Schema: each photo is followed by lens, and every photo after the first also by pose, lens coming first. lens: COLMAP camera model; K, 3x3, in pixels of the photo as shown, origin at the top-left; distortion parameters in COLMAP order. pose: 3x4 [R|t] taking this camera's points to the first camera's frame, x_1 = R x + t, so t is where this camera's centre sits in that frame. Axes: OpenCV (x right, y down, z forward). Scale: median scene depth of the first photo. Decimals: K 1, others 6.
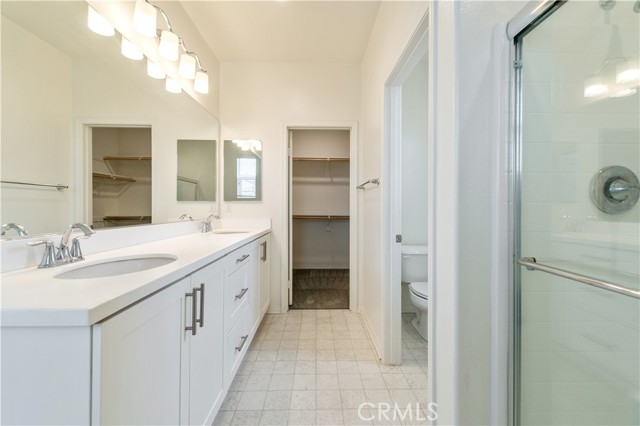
lens RADIAL K [[249.9, 0, 321.1], [0, 249.9, 208.4], [0, 0, 1]] dist [0.010138, -0.001010]
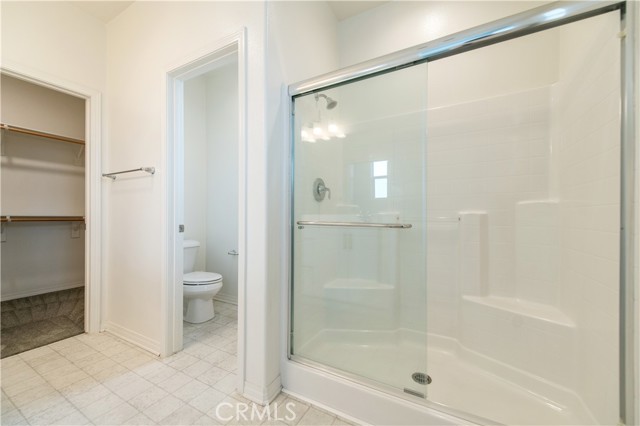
lens RADIAL K [[249.9, 0, 317.6], [0, 249.9, 214.3], [0, 0, 1]] dist [0.010138, -0.001010]
pose [[0.514795, 0.000212, 0.857313, -0.243666], [0.000044, 1.000000, -0.000273, 0.052304], [-0.857313, 0.000178, 0.514795, -0.015535]]
